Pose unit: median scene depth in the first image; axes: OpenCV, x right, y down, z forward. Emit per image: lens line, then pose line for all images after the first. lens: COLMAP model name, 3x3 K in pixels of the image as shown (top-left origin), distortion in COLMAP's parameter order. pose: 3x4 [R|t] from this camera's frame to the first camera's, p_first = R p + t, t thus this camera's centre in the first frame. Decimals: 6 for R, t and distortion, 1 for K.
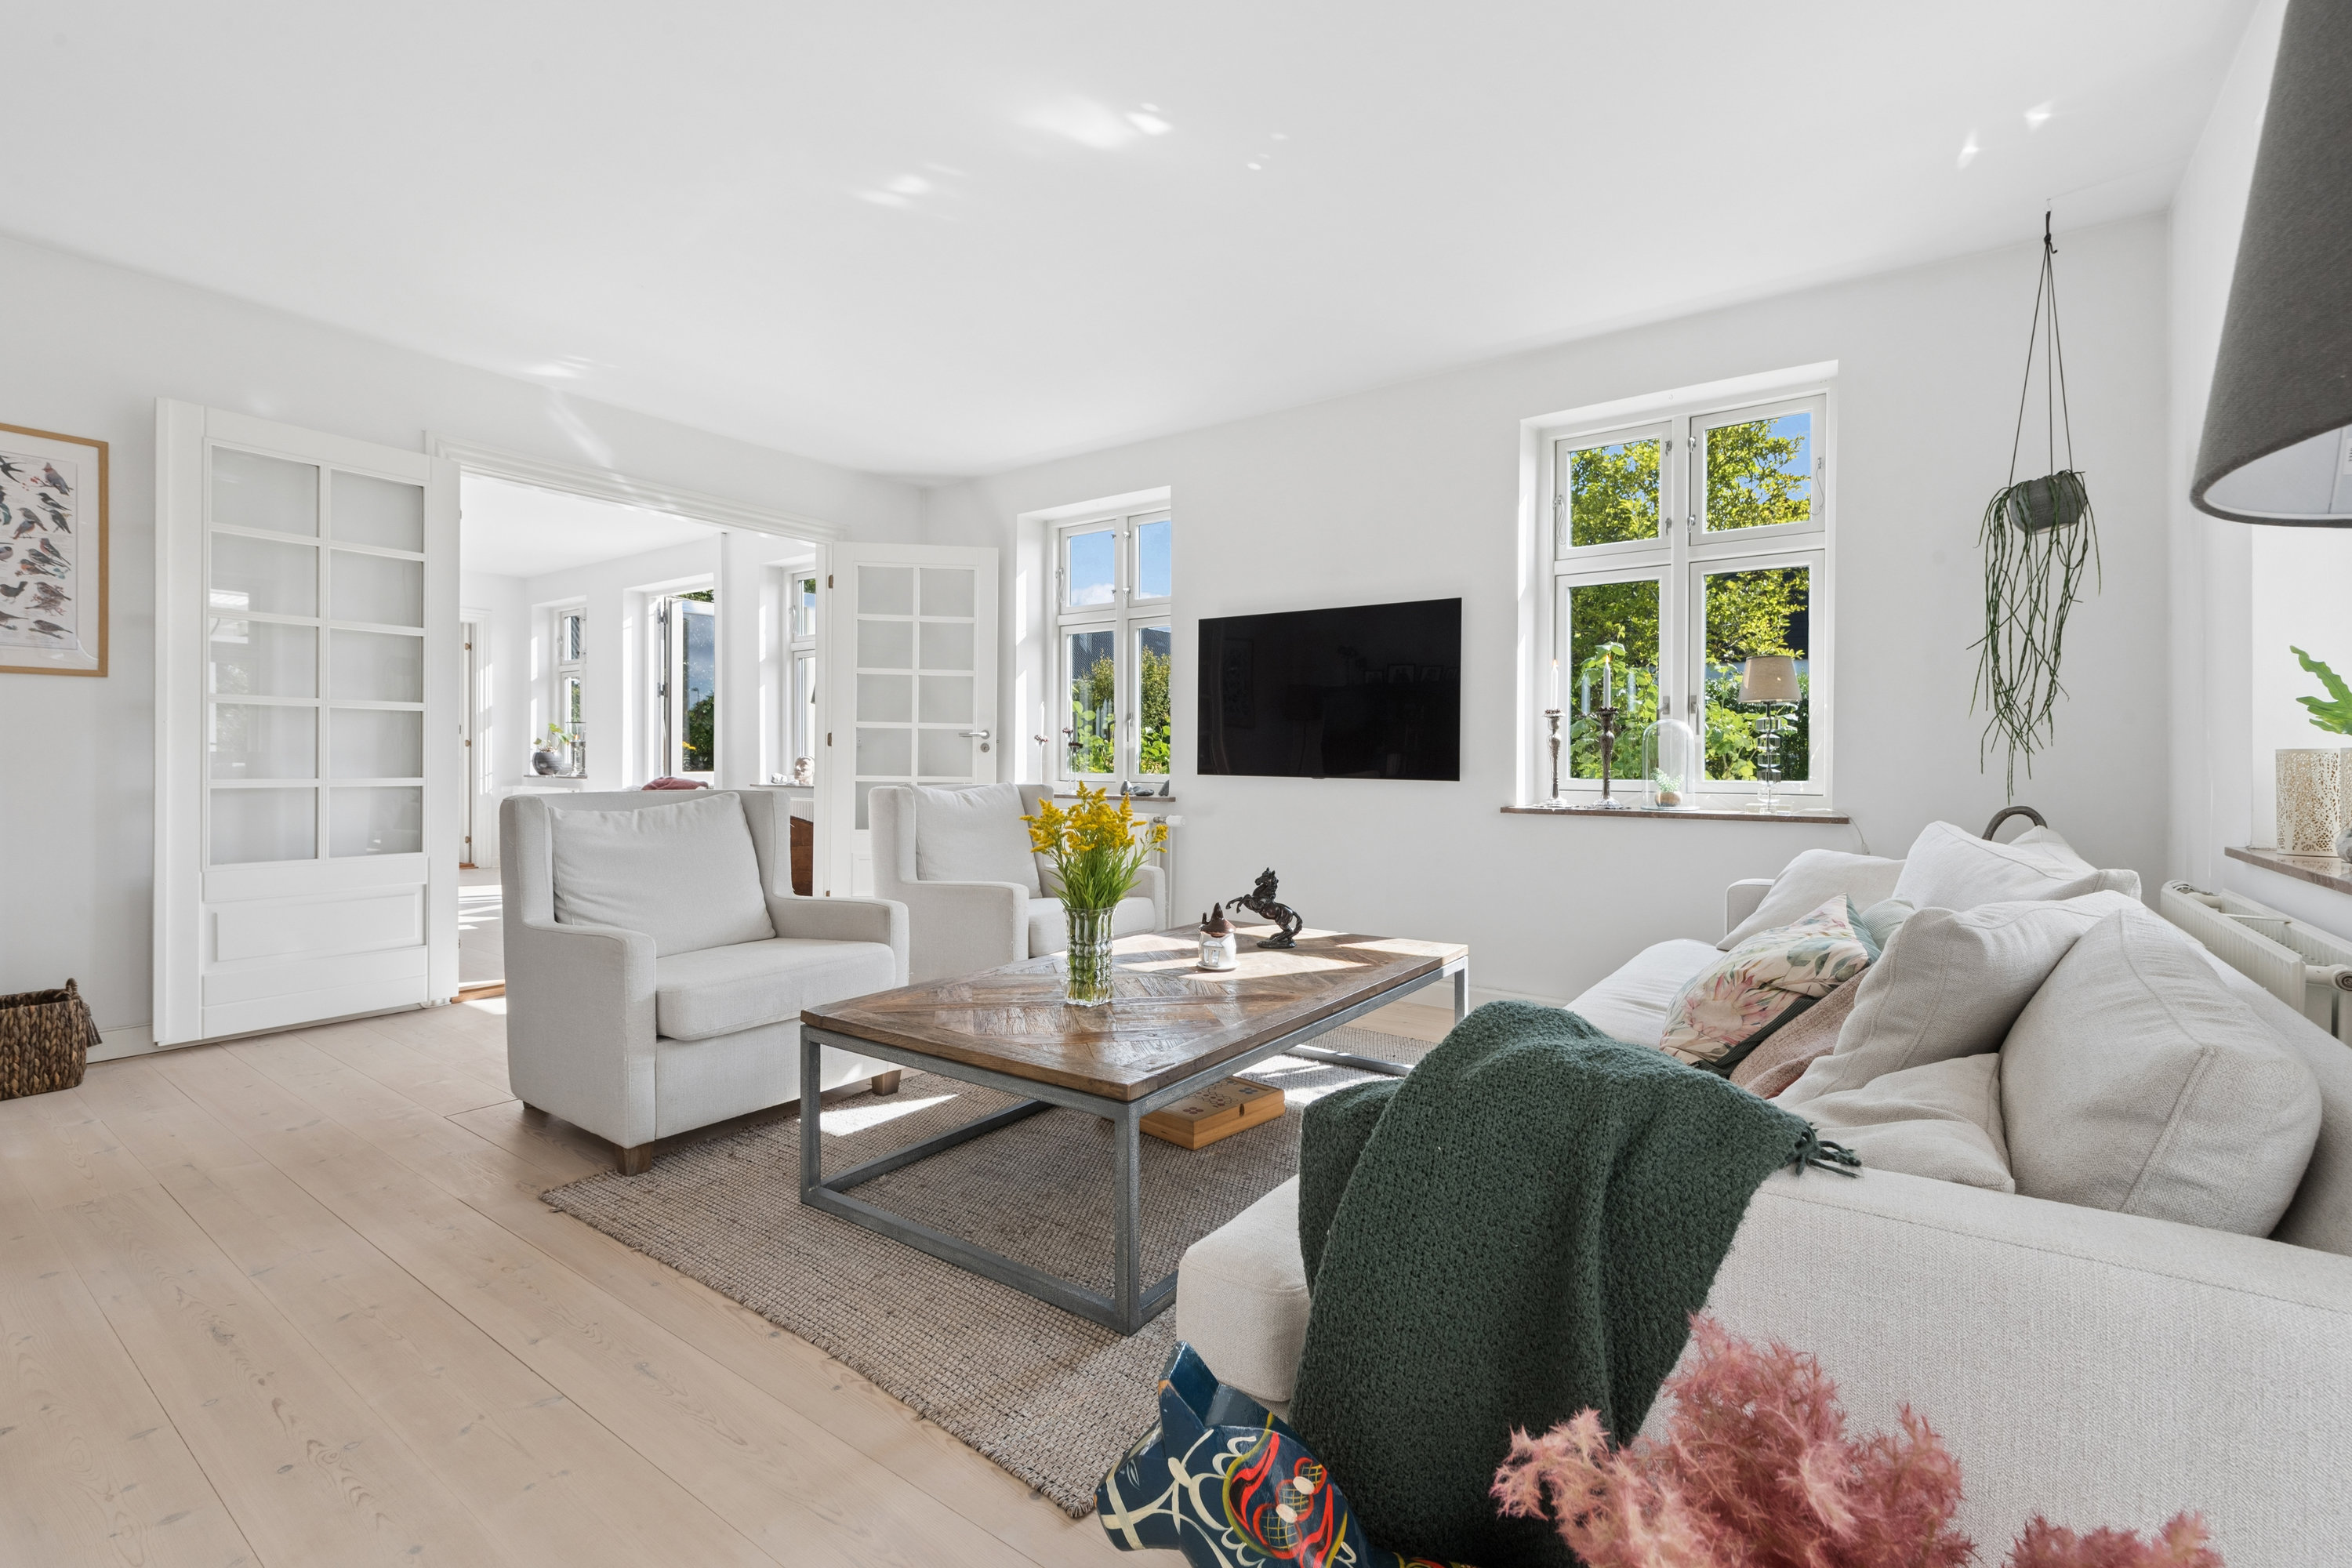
lens RADIAL K [[1011.5, 0, 1180.0], [0, 1011.5, 768.6], [0, 0, 1]] dist [0.001485, -0.000296]
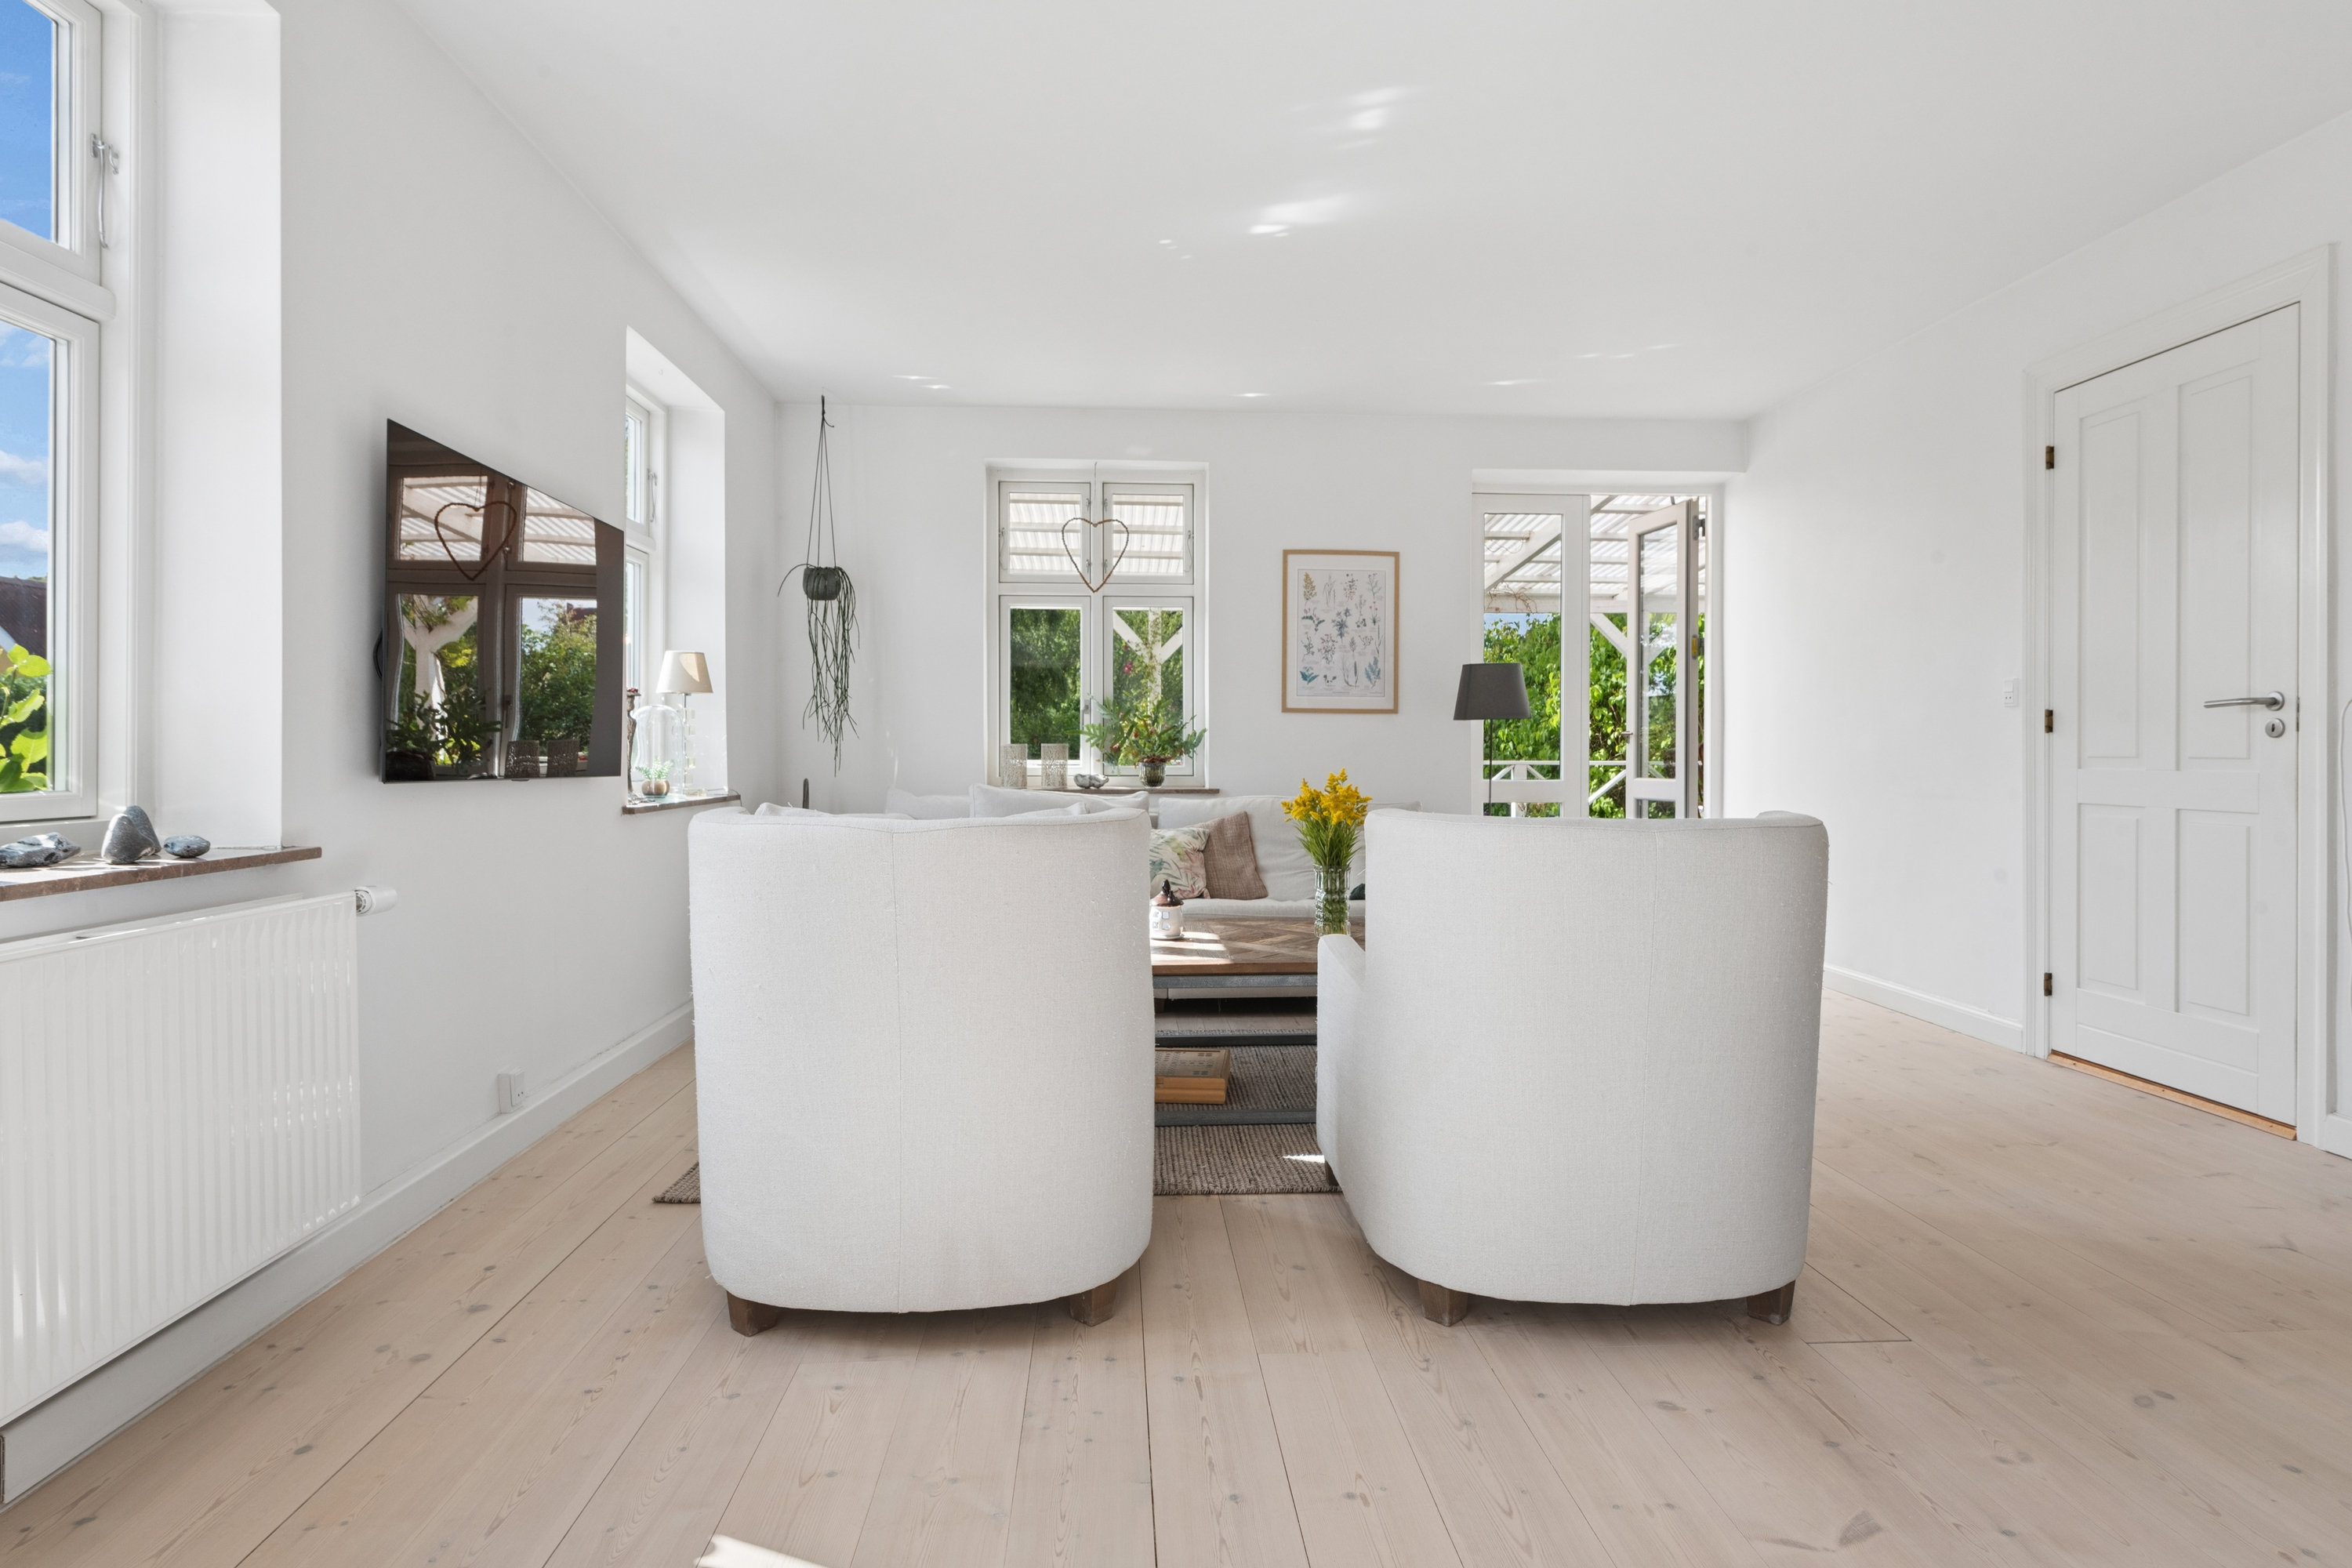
lens RADIAL K [[1298.0, 0, 1181.9], [0, 1298.0, 766.5], [0, 0, 1]] dist [-0.007480, -0.002221]
pose [[-0.624939, -0.013373, 0.780559, -1.156435], [0.000171, 0.999851, 0.017267, -0.018404], [-0.780674, 0.010925, -0.624843, 2.002479]]
